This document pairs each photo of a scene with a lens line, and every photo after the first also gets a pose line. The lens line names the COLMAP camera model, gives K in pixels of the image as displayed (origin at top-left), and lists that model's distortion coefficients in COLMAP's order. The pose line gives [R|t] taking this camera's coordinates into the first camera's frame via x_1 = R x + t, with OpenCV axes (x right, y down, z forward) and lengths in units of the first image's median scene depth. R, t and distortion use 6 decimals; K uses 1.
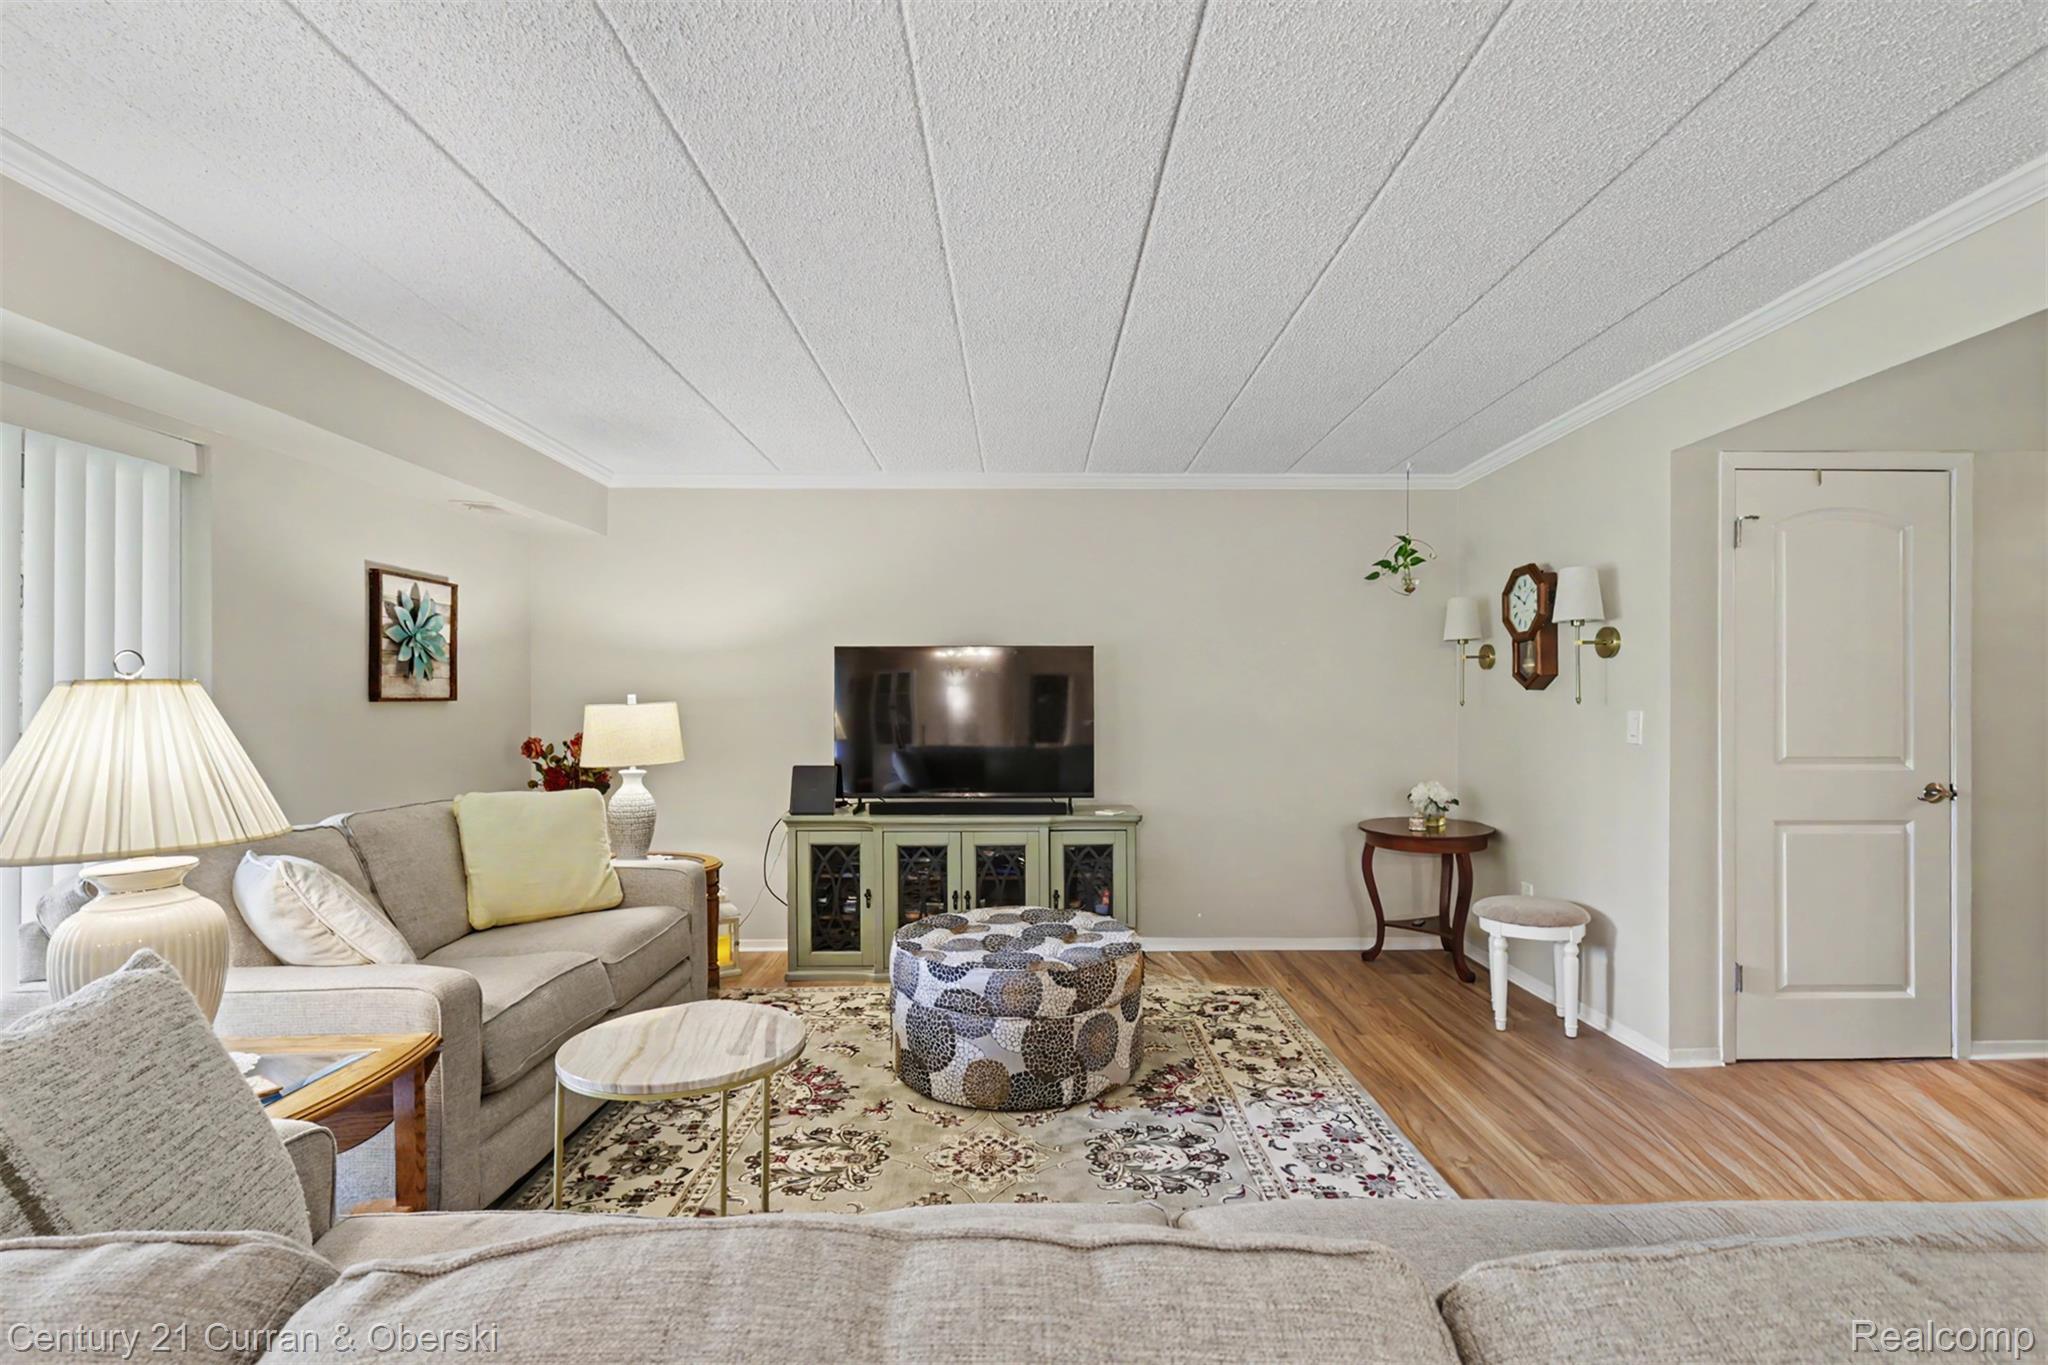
lens RADIAL K [[903.4, 0, 1033.7], [0, 903.4, 711.3], [0, 0, 1]] dist [0.003594, -0.000412]
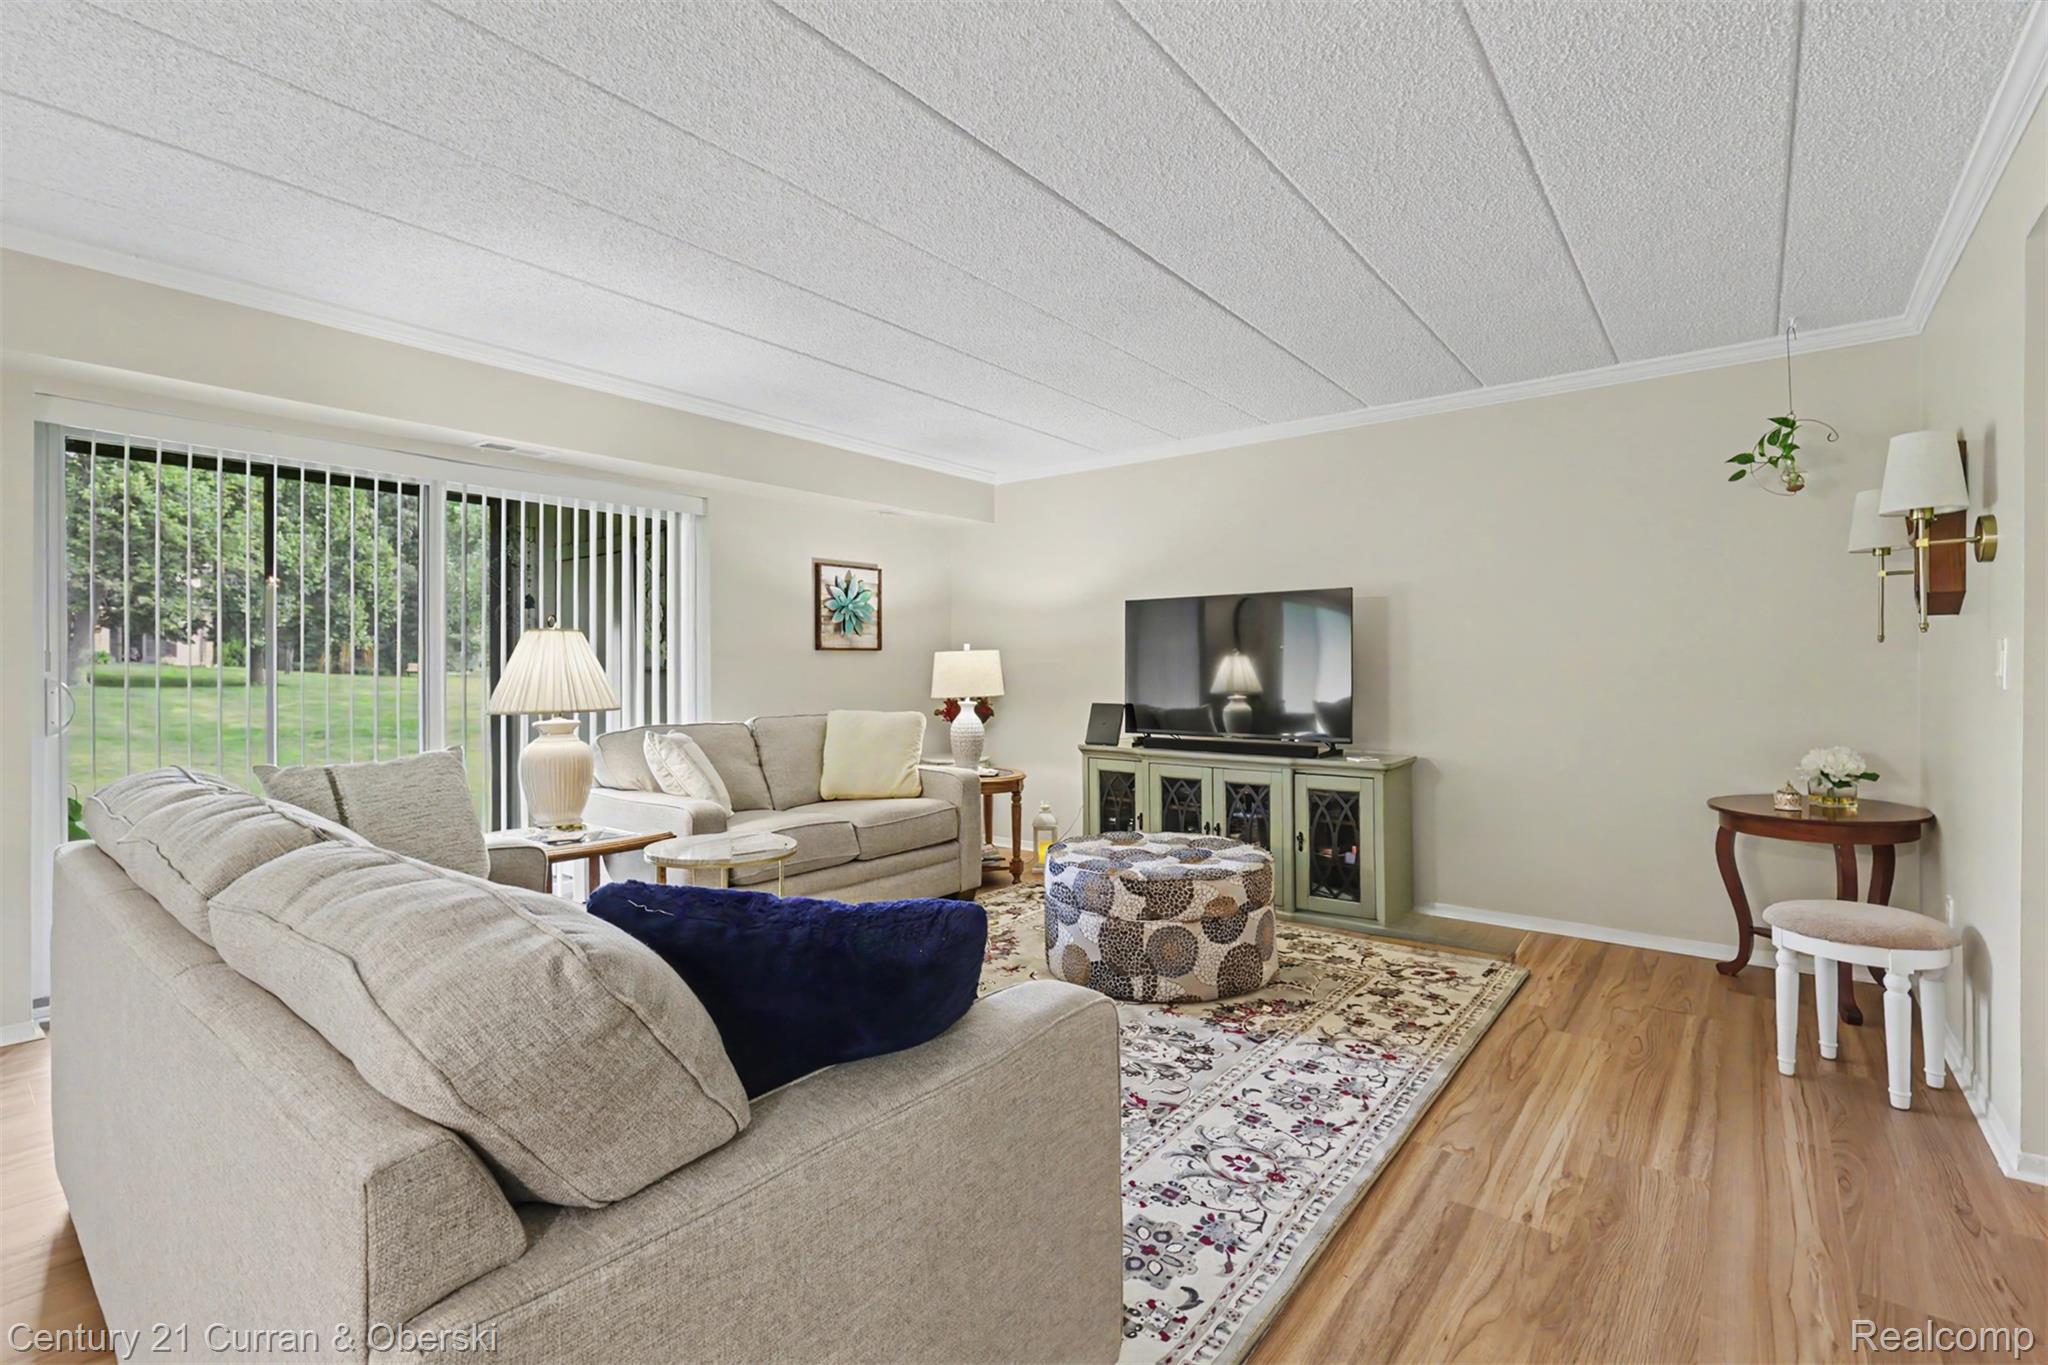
lens RADIAL K [[903.4, 0, 1053.8], [0, 903.4, 681.8], [0, 0, 1]] dist [0.003594, -0.000412]
pose [[0.788853, 0.008577, -0.614522, 0.510603], [-0.004144, 0.999954, 0.008637, 0.027373], [0.614568, -0.004266, 0.788852, 0.048191]]
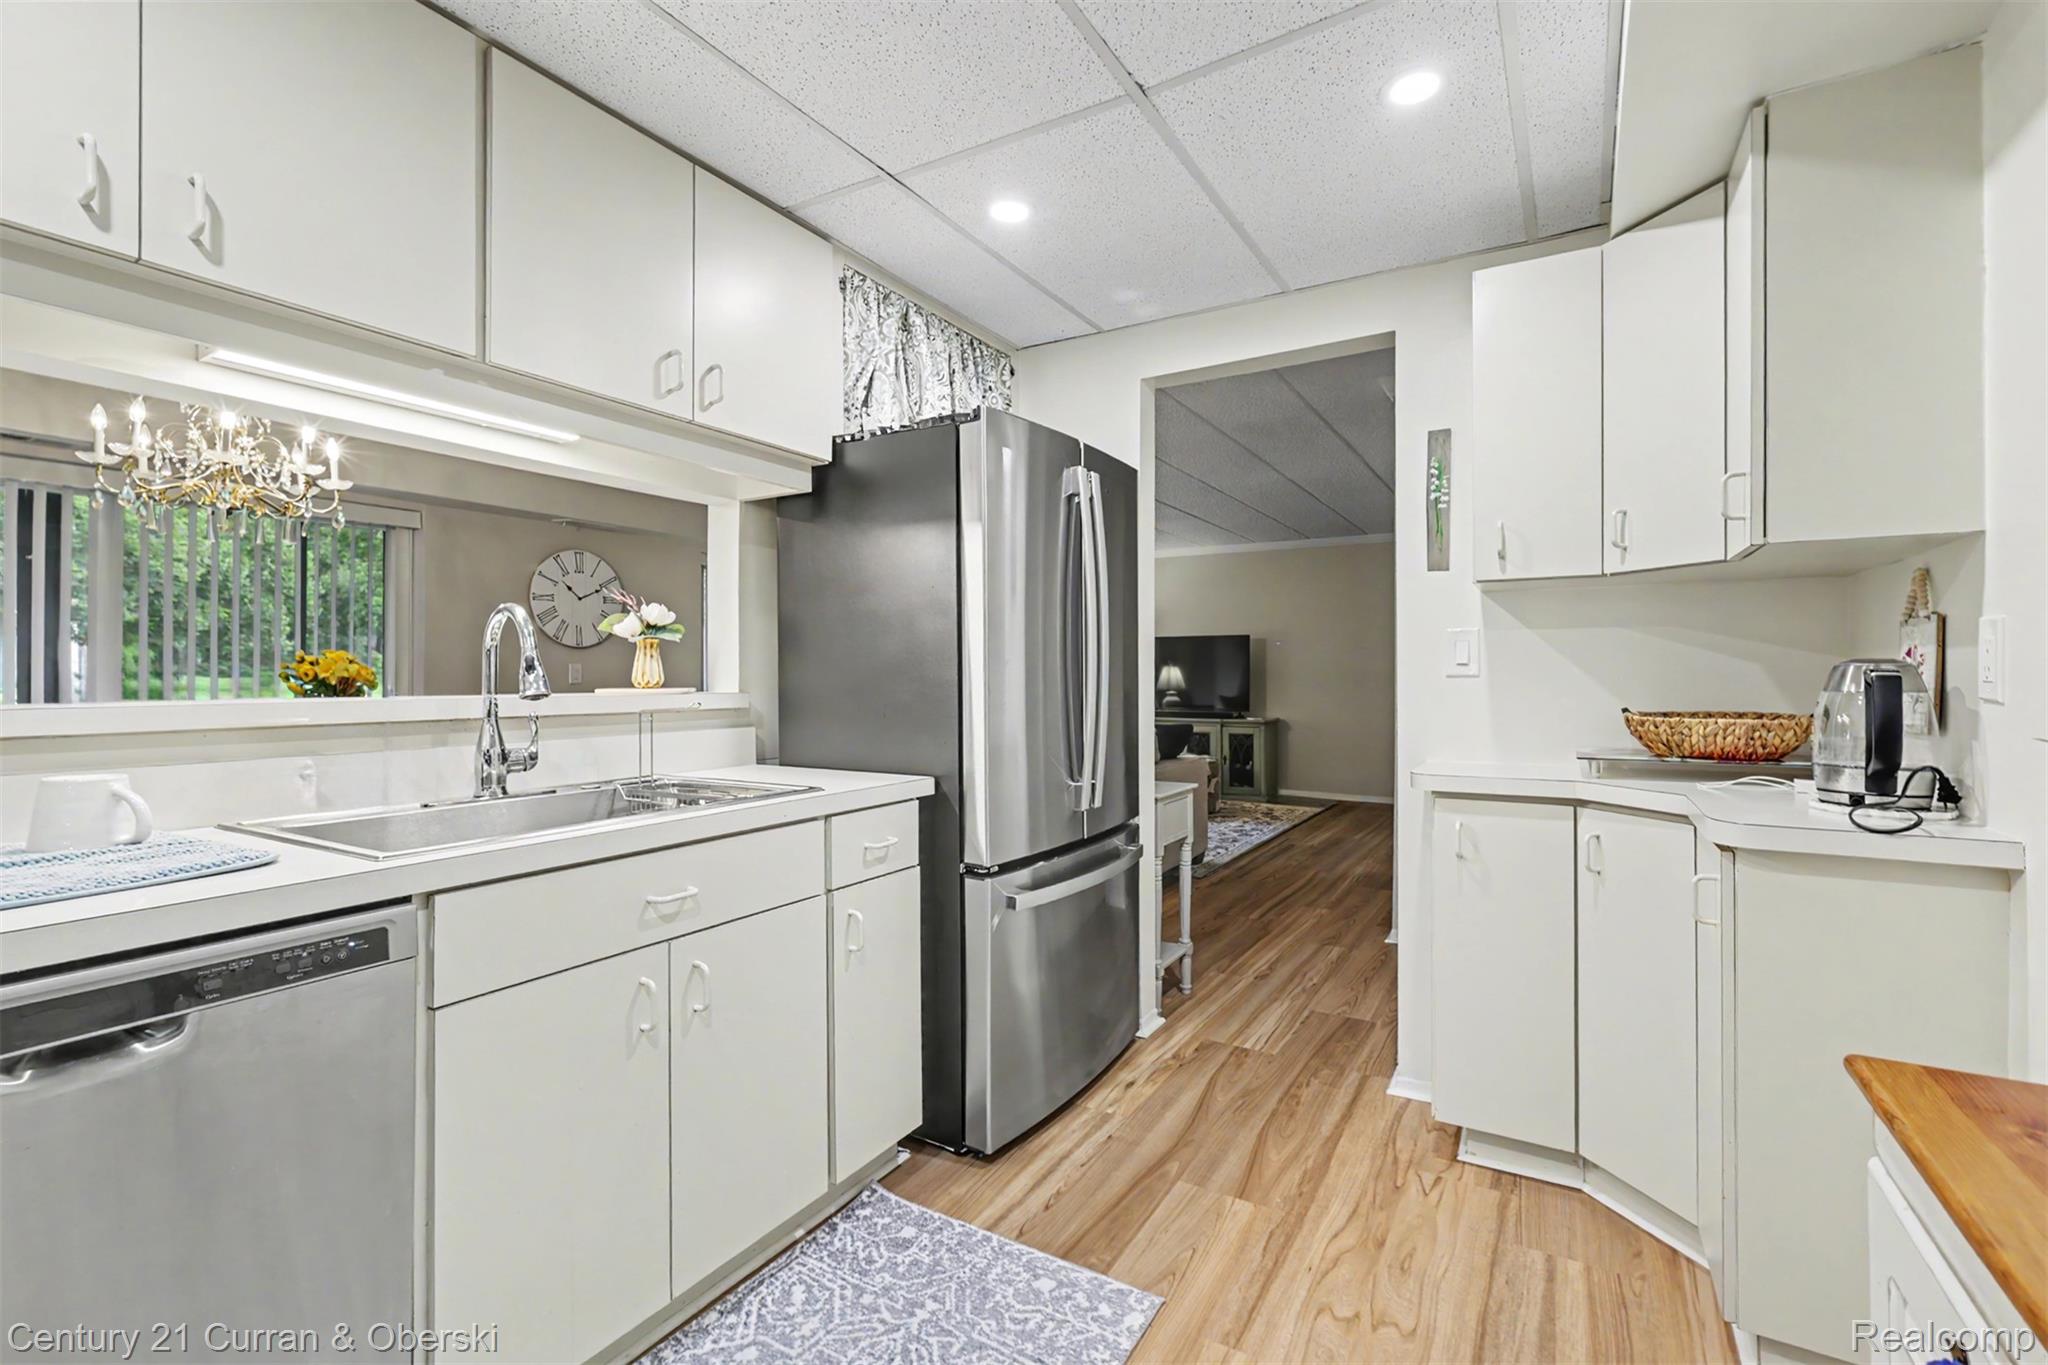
lens RADIAL K [[903.4, 0, 1038.0], [0, 903.4, 667.6], [0, 0, 1]] dist [0.003594, -0.000412]
pose [[0.855528, -0.001497, -0.517755, 0.870433], [-0.005342, 0.999917, -0.011719, 0.031305], [0.517730, 0.012792, 0.855449, -1.176507]]
